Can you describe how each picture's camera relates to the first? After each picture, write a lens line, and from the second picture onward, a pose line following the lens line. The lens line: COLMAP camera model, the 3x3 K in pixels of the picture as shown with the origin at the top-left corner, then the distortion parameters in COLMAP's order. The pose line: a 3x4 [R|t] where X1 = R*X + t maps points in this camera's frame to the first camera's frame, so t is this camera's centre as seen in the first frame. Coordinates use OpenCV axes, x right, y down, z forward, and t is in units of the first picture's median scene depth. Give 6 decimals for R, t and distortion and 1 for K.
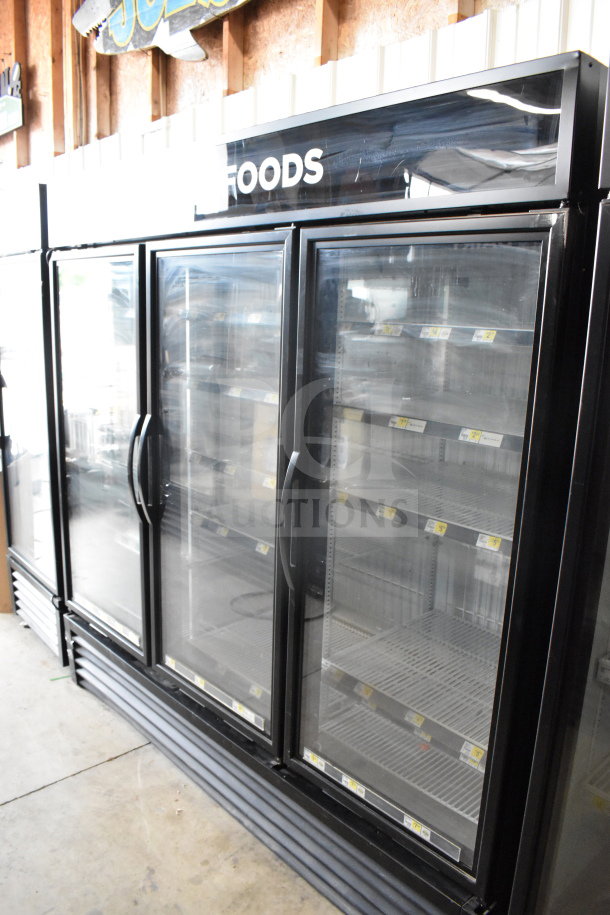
lens RADIAL K [[720.3, 0, 305.0], [0, 720.3, 457.5], [0, 0, 1]] dist [-0.099023, 0.010602]
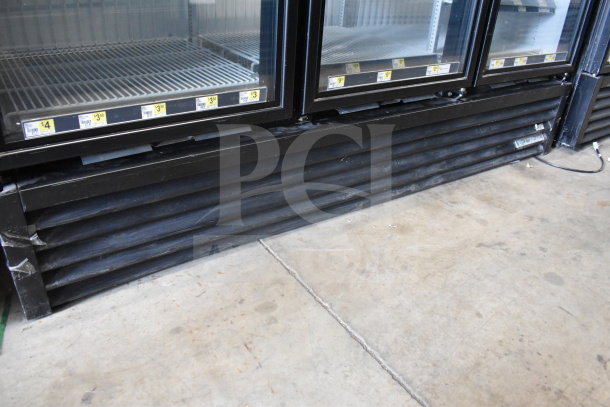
lens RADIAL K [[480.2, 0, 305.0], [0, 480.2, 203.5], [0, 0, 1]] dist [-0.099023, 0.010602]
pose [[0.137195, -0.512596, 0.847598, -0.961737], [0.152834, 0.856397, 0.493179, 0.199146], [-0.978682, 0.061880, 0.195836, 1.321784]]
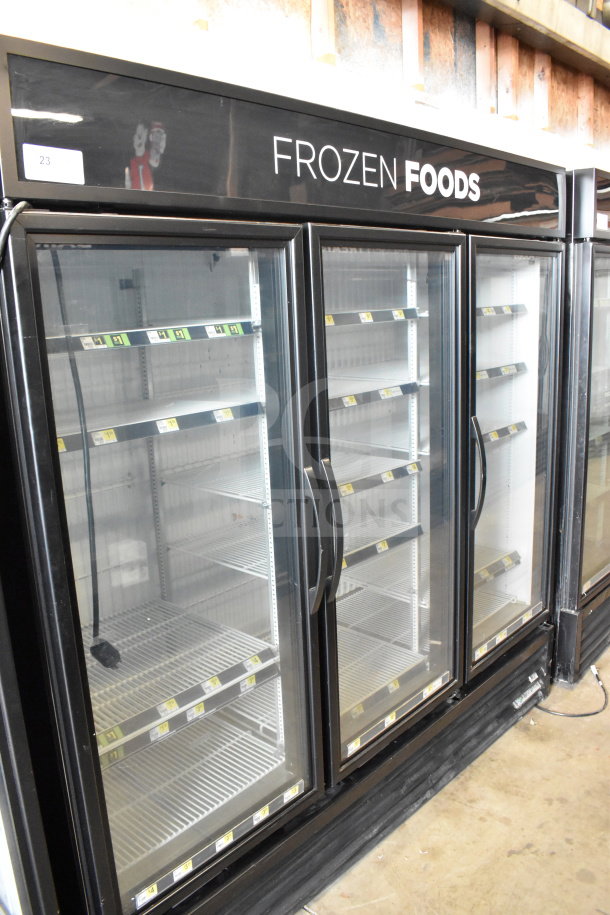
lens RADIAL K [[720.3, 0, 305.0], [0, 720.3, 457.5], [0, 0, 1]] dist [-0.099023, 0.010602]
pose [[-0.078327, -0.241494, 0.967236, -1.245932], [0.249592, 0.934568, 0.253550, -0.340271], [-0.965178, 0.261274, -0.012927, 1.373647]]
